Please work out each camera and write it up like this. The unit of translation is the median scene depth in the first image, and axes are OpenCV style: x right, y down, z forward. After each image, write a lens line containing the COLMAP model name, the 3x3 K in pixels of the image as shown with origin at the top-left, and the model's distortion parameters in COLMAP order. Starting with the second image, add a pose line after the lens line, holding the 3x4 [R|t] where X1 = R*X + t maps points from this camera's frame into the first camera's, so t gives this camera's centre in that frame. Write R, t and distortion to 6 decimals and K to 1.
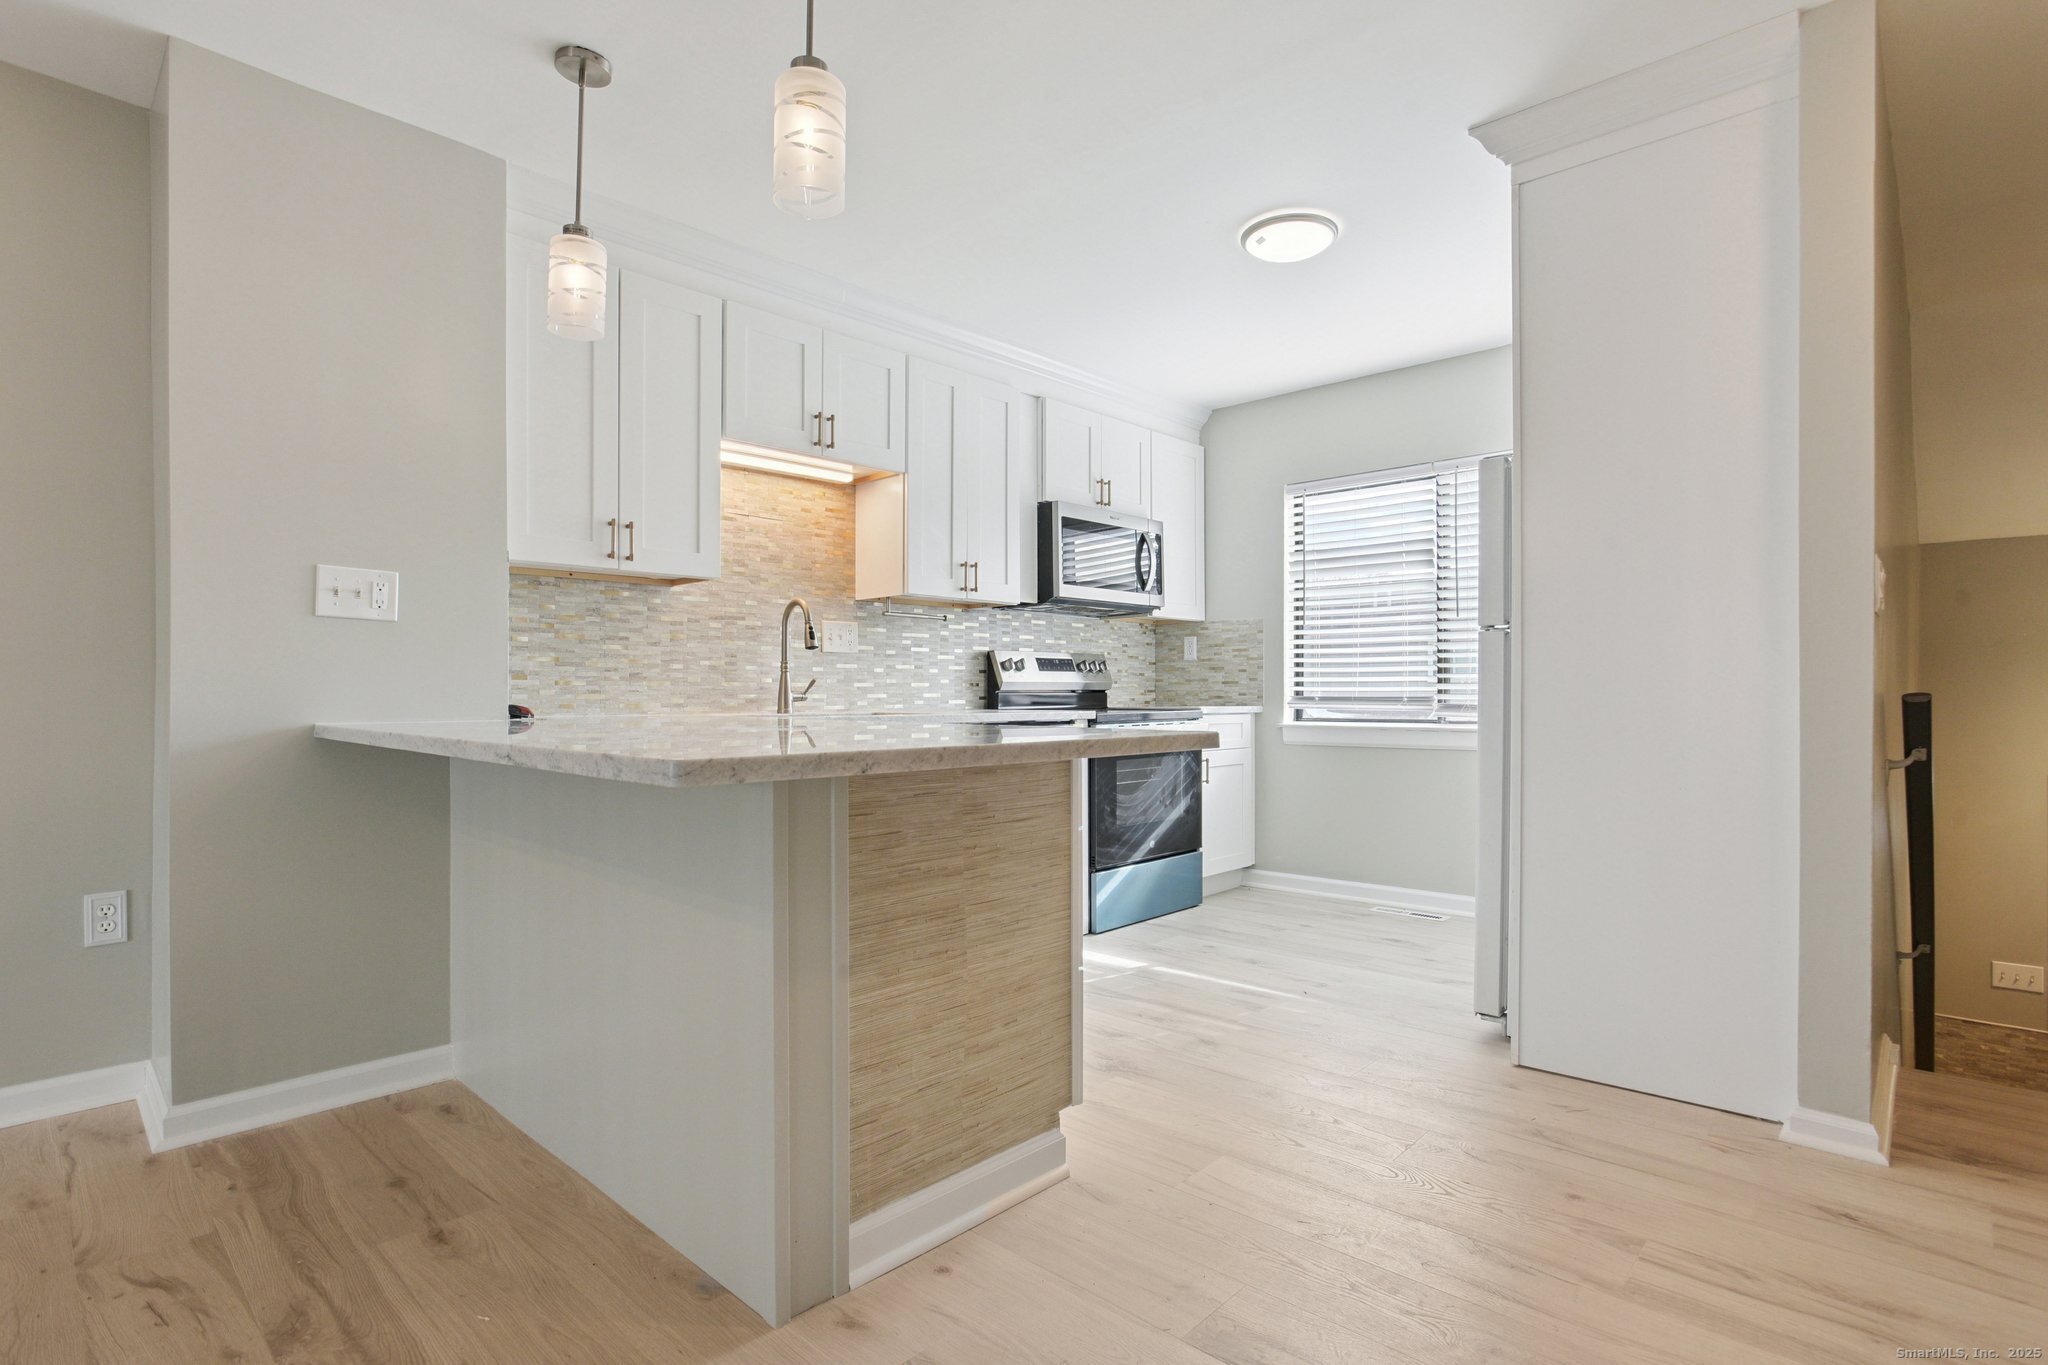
lens RADIAL K [[994.5, 0, 1027.6], [0, 994.5, 706.0], [0, 0, 1]] dist [-0.042189, 0.018356]
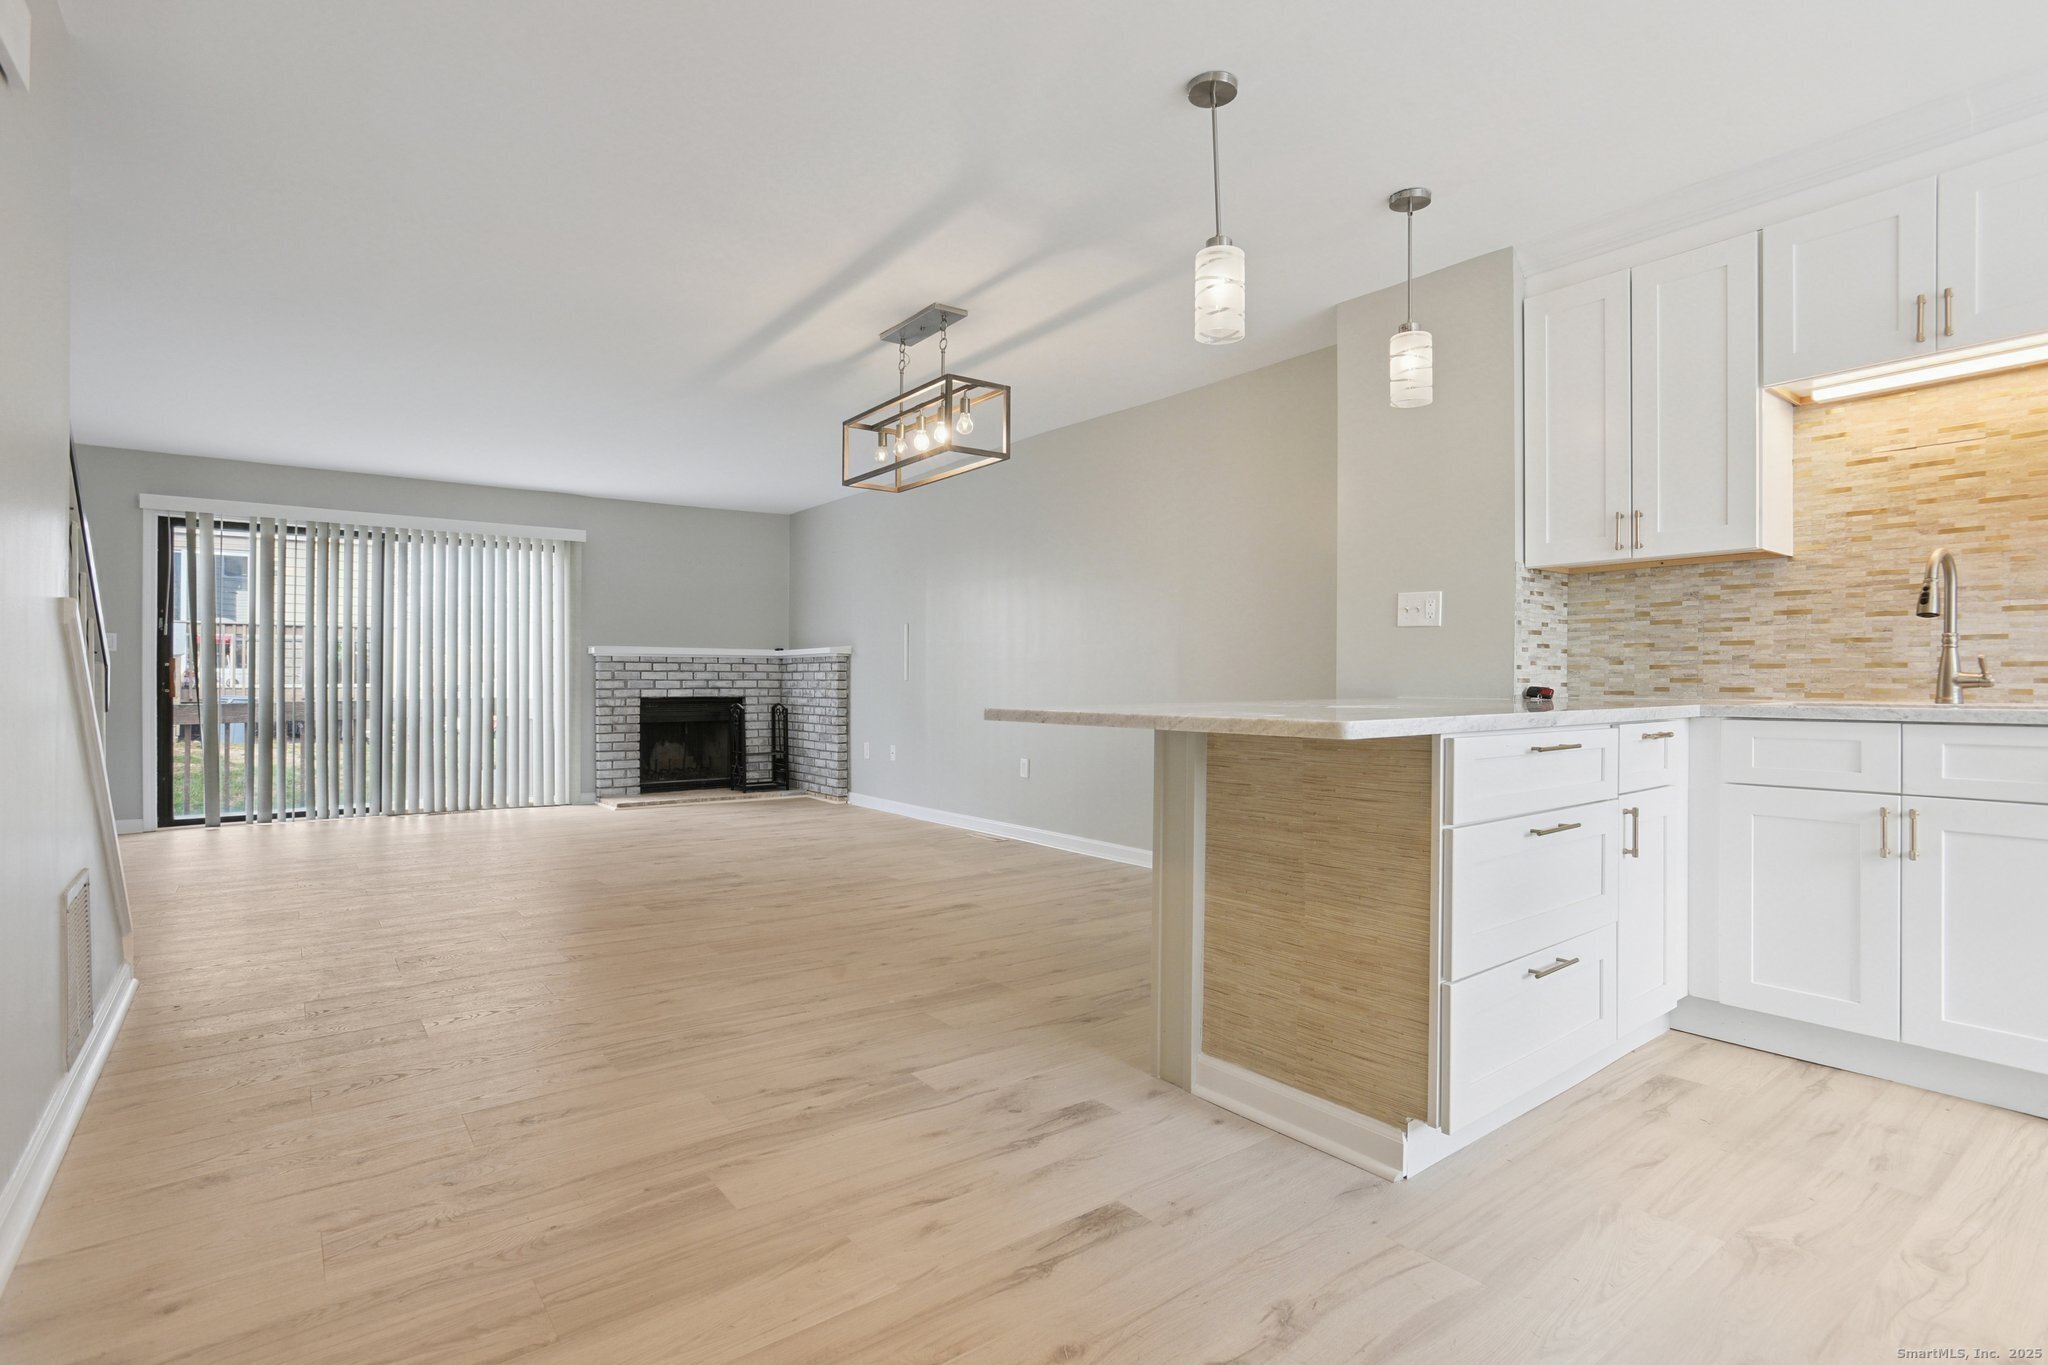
lens RADIAL K [[994.5, 0, 1050.9], [0, 994.5, 683.1], [0, 0, 1]] dist [-0.042189, 0.018356]
pose [[-0.137439, 0.004749, -0.990499, 0.494479], [-0.010526, 0.999925, 0.006254, -0.004842], [0.990454, 0.011285, -0.137379, 0.382031]]
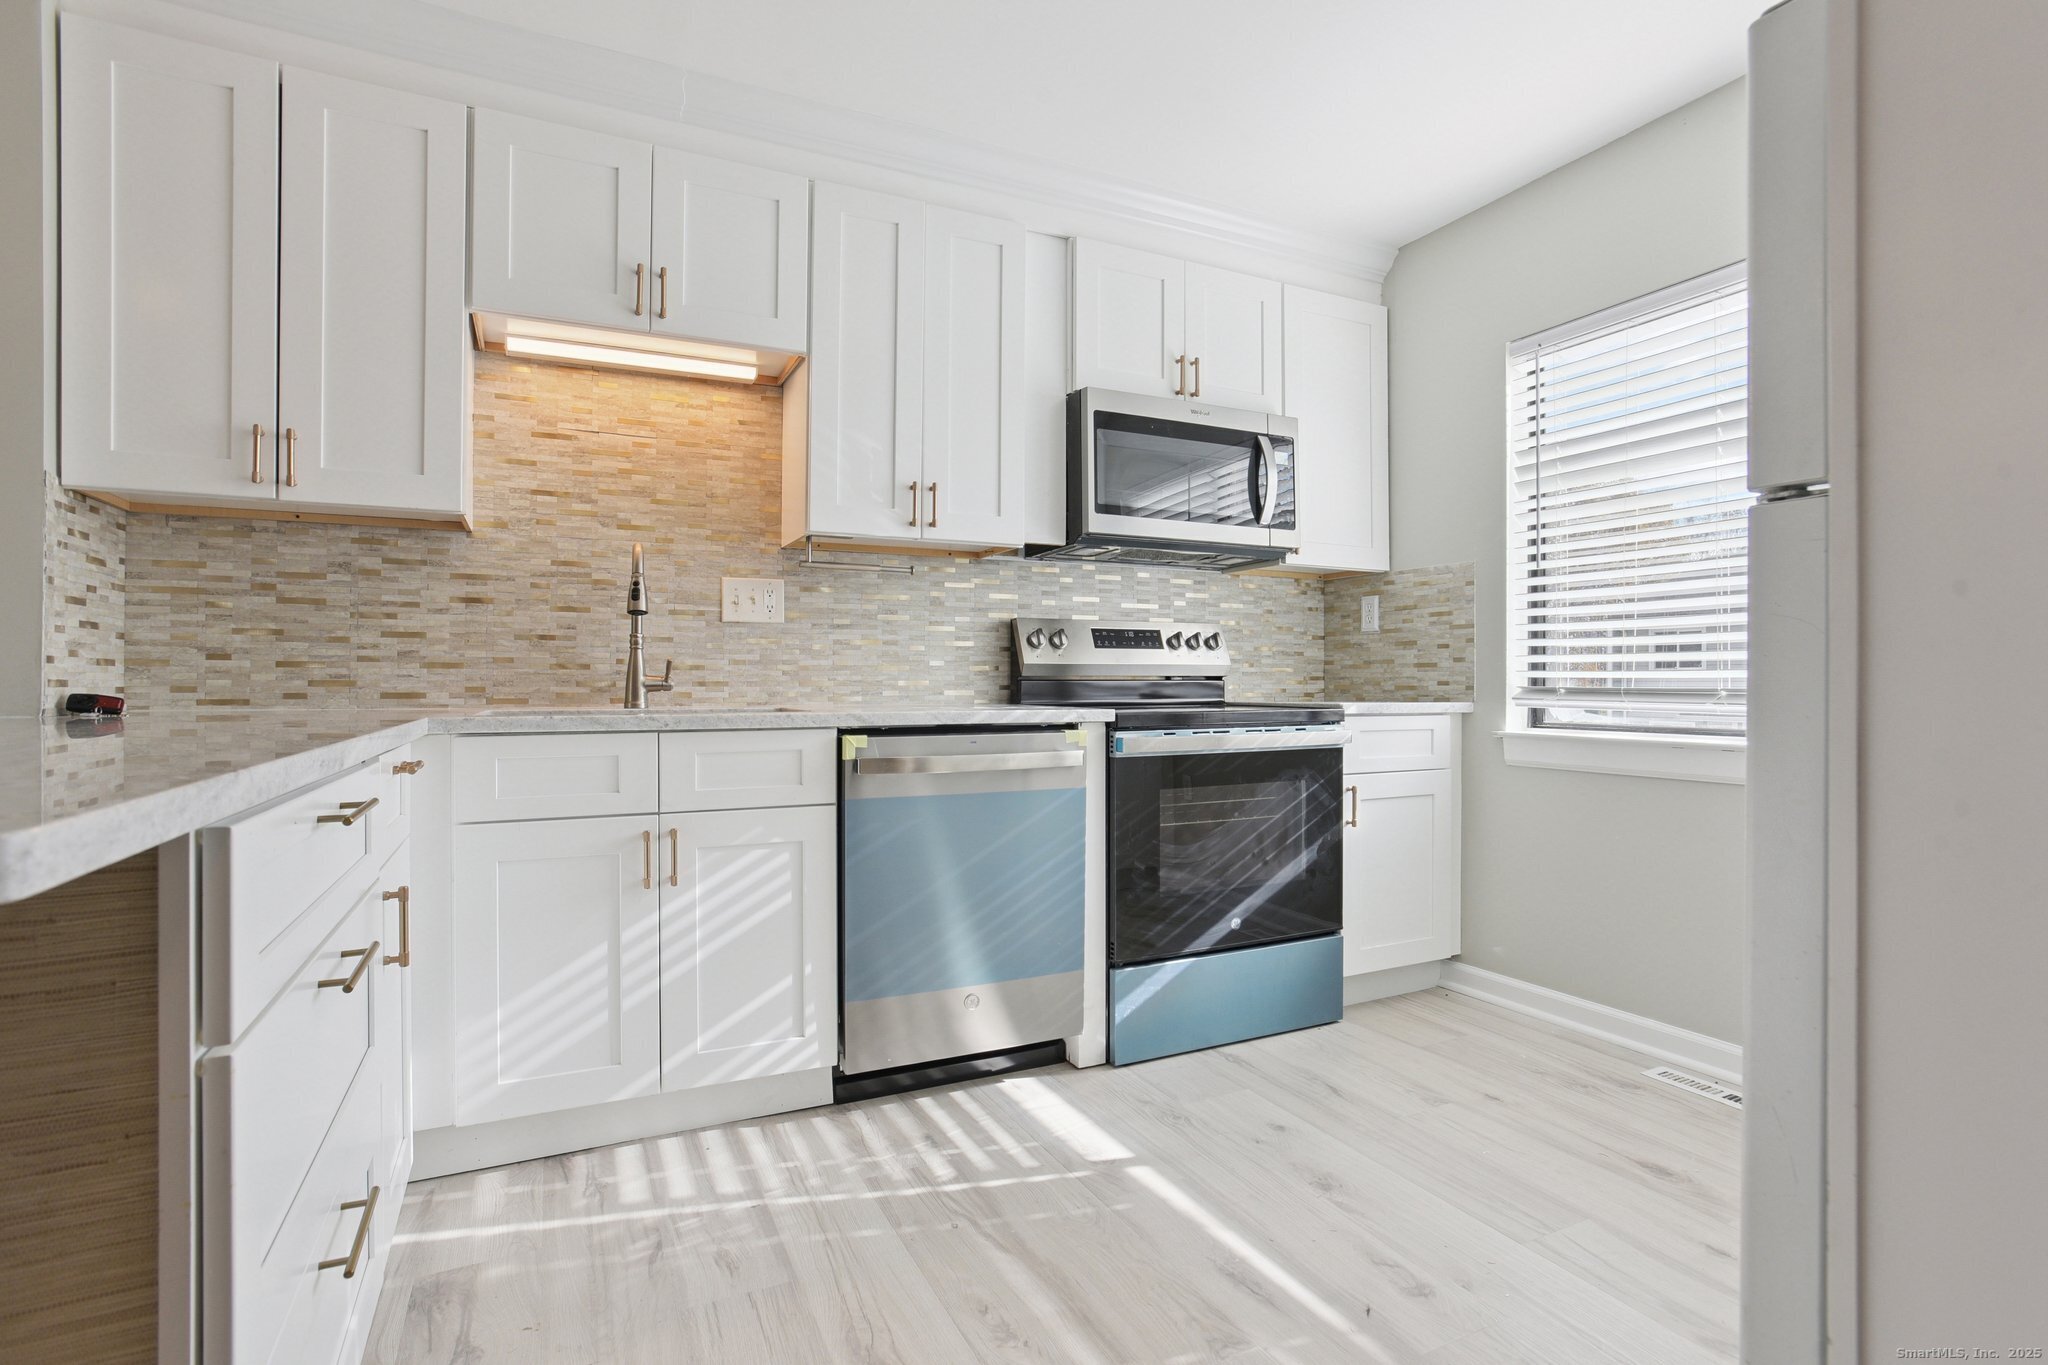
lens RADIAL K [[994.5, 0, 1024.0], [0, 994.5, 681.2], [0, 0, 1]] dist [-0.042189, 0.018356]
pose [[0.938171, 0.001526, -0.346168, 0.222897], [-0.006519, 0.999891, -0.013258, -0.003751], [0.346110, 0.014695, 0.938079, 0.384902]]
